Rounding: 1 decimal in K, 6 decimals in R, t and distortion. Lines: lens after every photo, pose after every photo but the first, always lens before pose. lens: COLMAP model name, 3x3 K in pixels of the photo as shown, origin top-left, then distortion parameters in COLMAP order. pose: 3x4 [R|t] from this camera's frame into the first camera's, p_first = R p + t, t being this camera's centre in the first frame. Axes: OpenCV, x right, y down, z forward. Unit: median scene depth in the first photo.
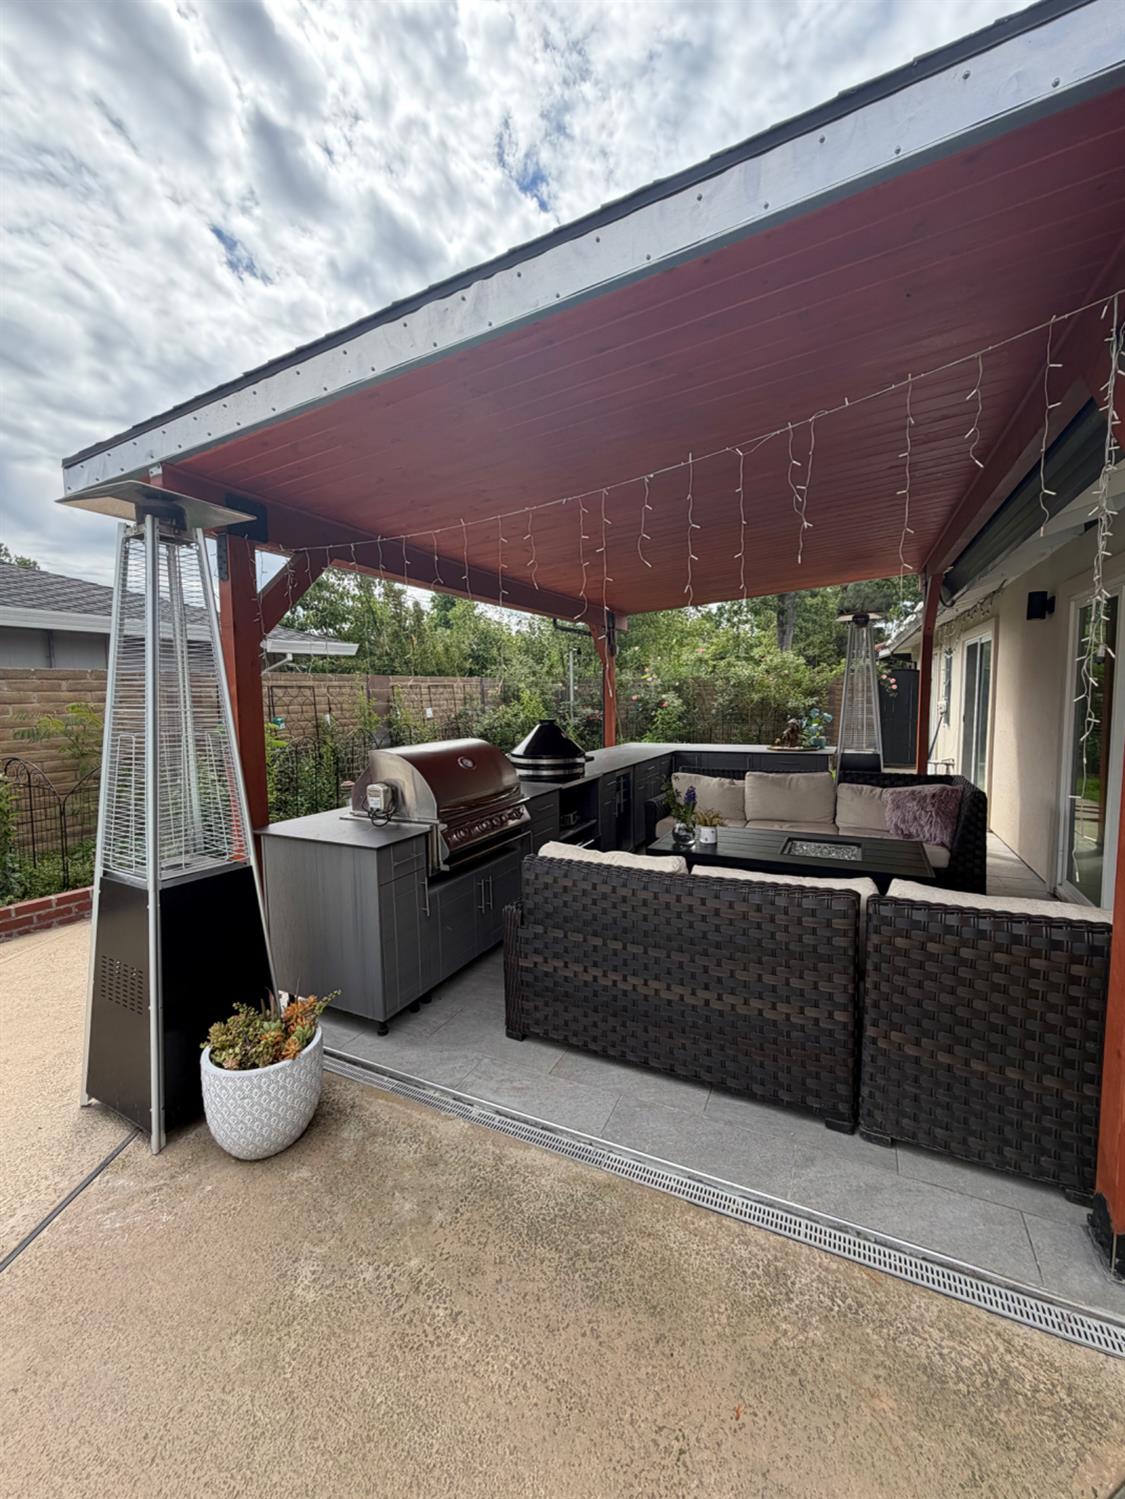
lens RADIAL K [[590.0, 0, 561.3], [0, 590.0, 741.6], [0, 0, 1]] dist [0.001055, -0.000087]
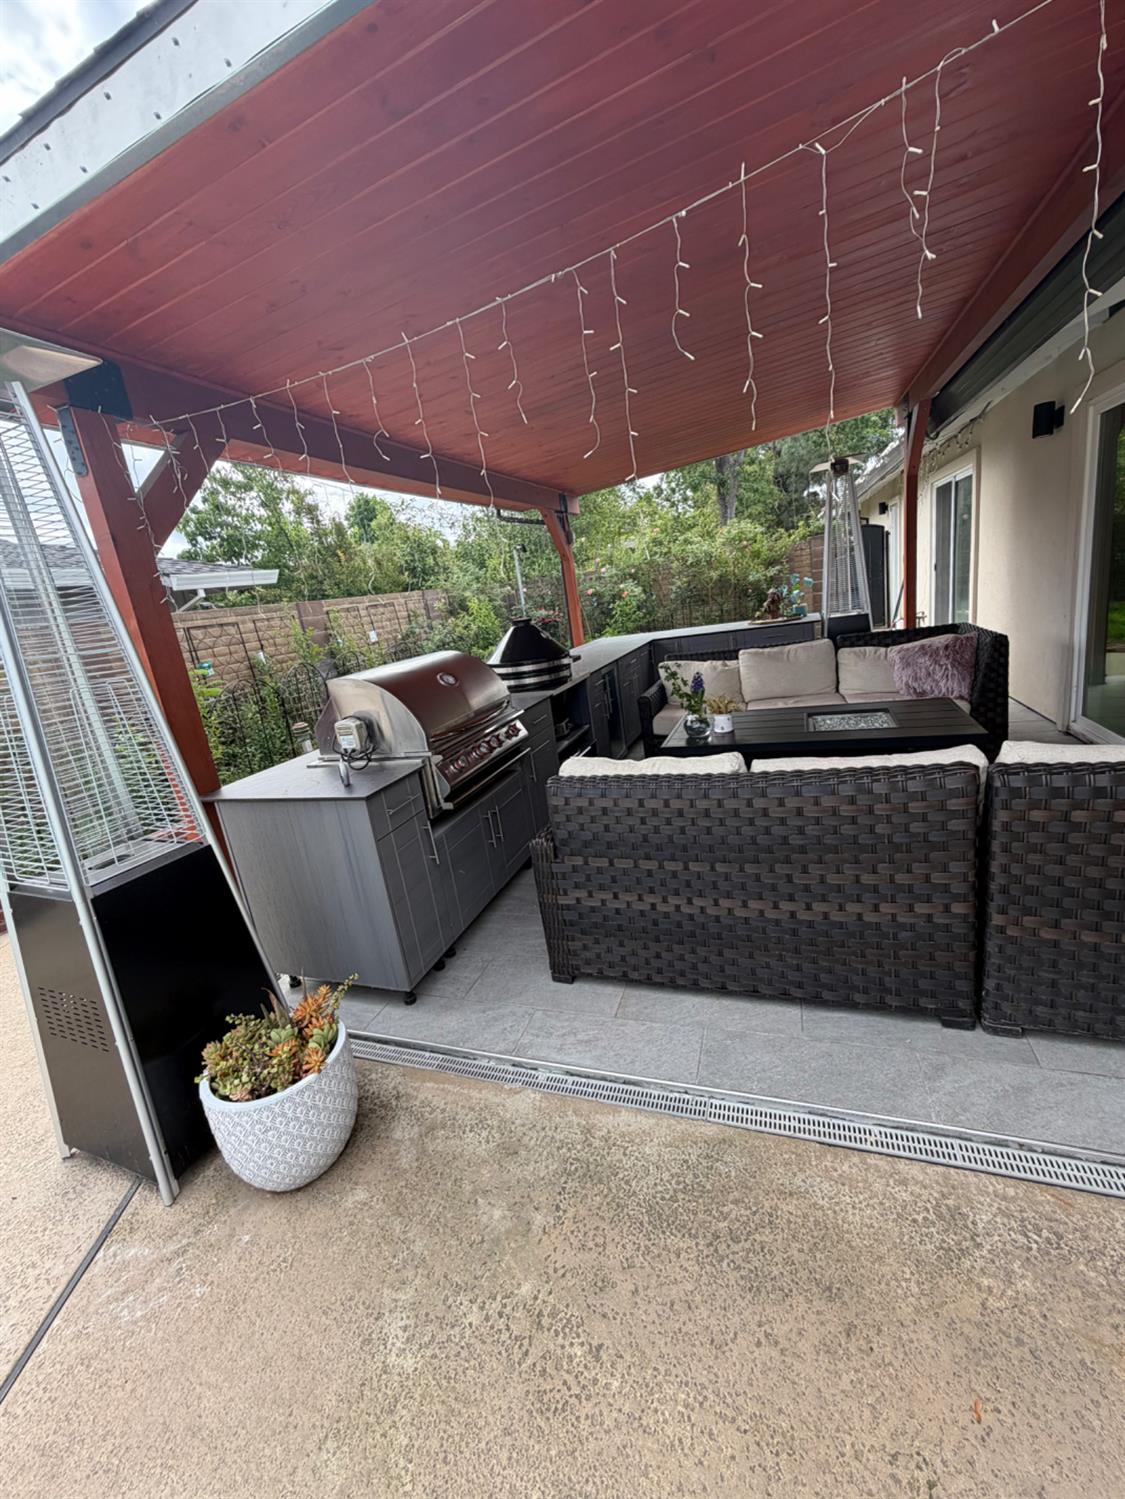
lens RADIAL K [[590.0, 0, 561.3], [0, 590.0, 741.6], [0, 0, 1]] dist [0.001055, -0.000087]
pose [[0.986829, -0.145793, 0.070095, -0.079623], [0.133170, 0.978148, 0.159661, 0.011025], [-0.091841, -0.148224, 0.984680, 0.164317]]
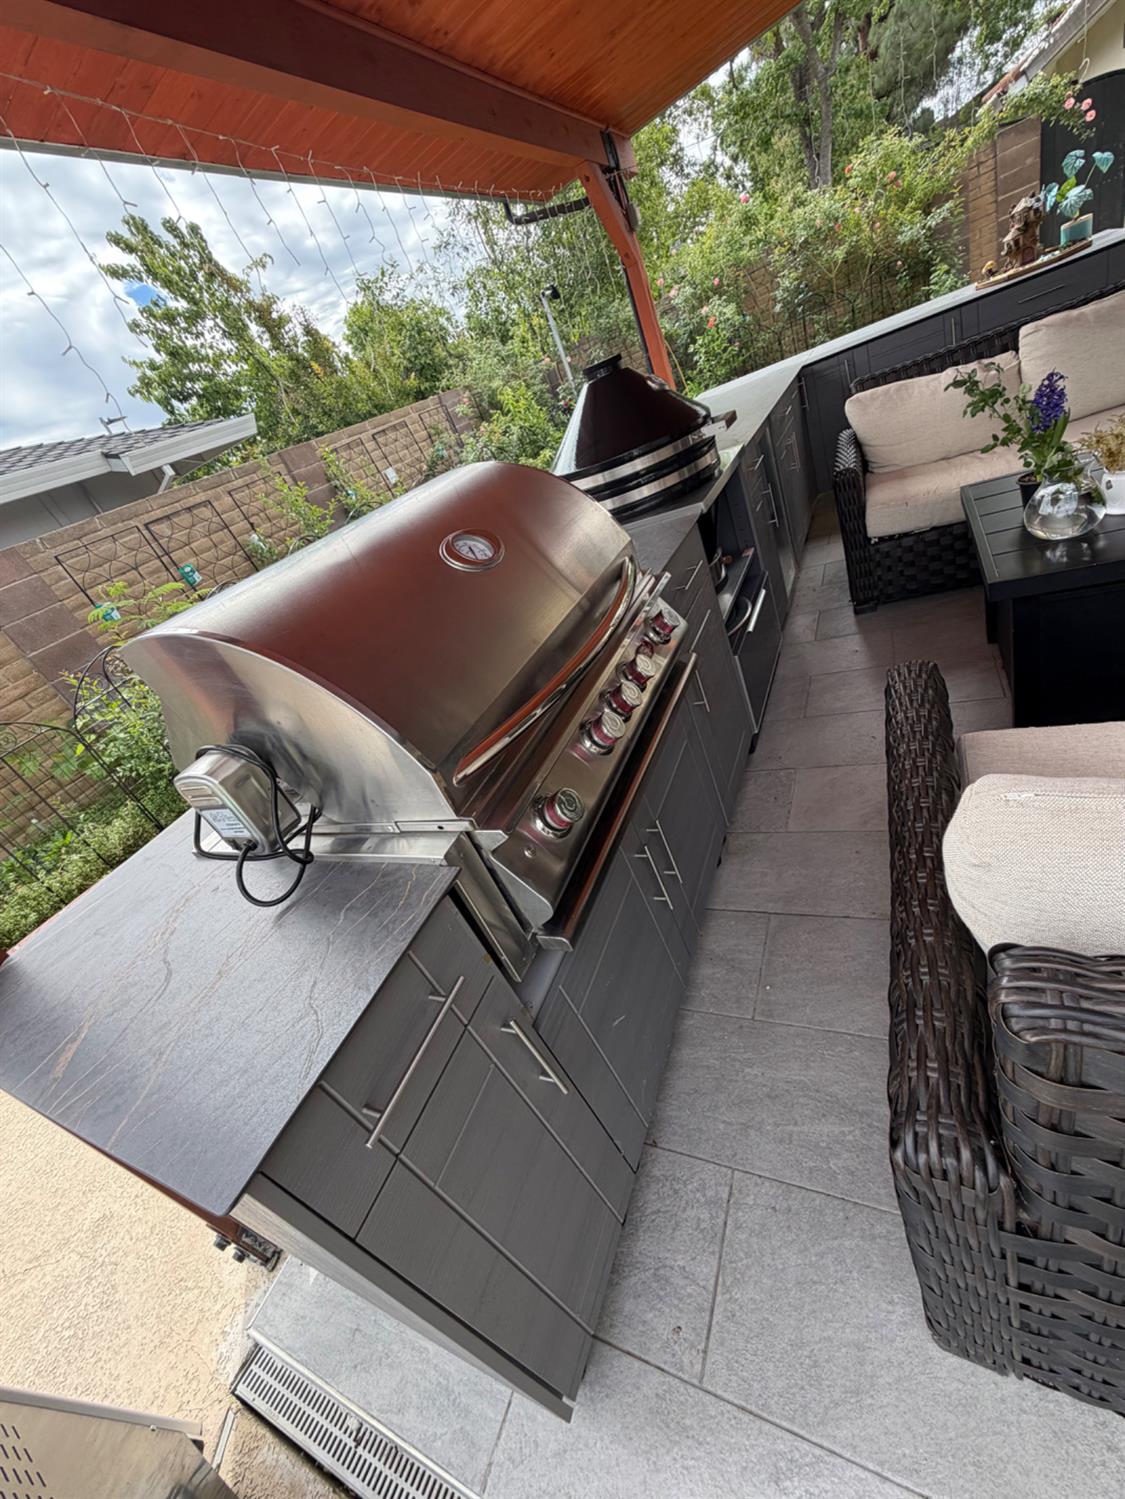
lens RADIAL K [[594.8, 0, 565.5], [0, 594.8, 734.9], [0, 0, 1]] dist [-0.000168, 0.000007]
pose [[0.934259, -0.328568, -0.138575, -0.114728], [0.356334, 0.845346, 0.398016, 0.013520], [-0.013632, -0.421229, 0.906852, 0.752286]]
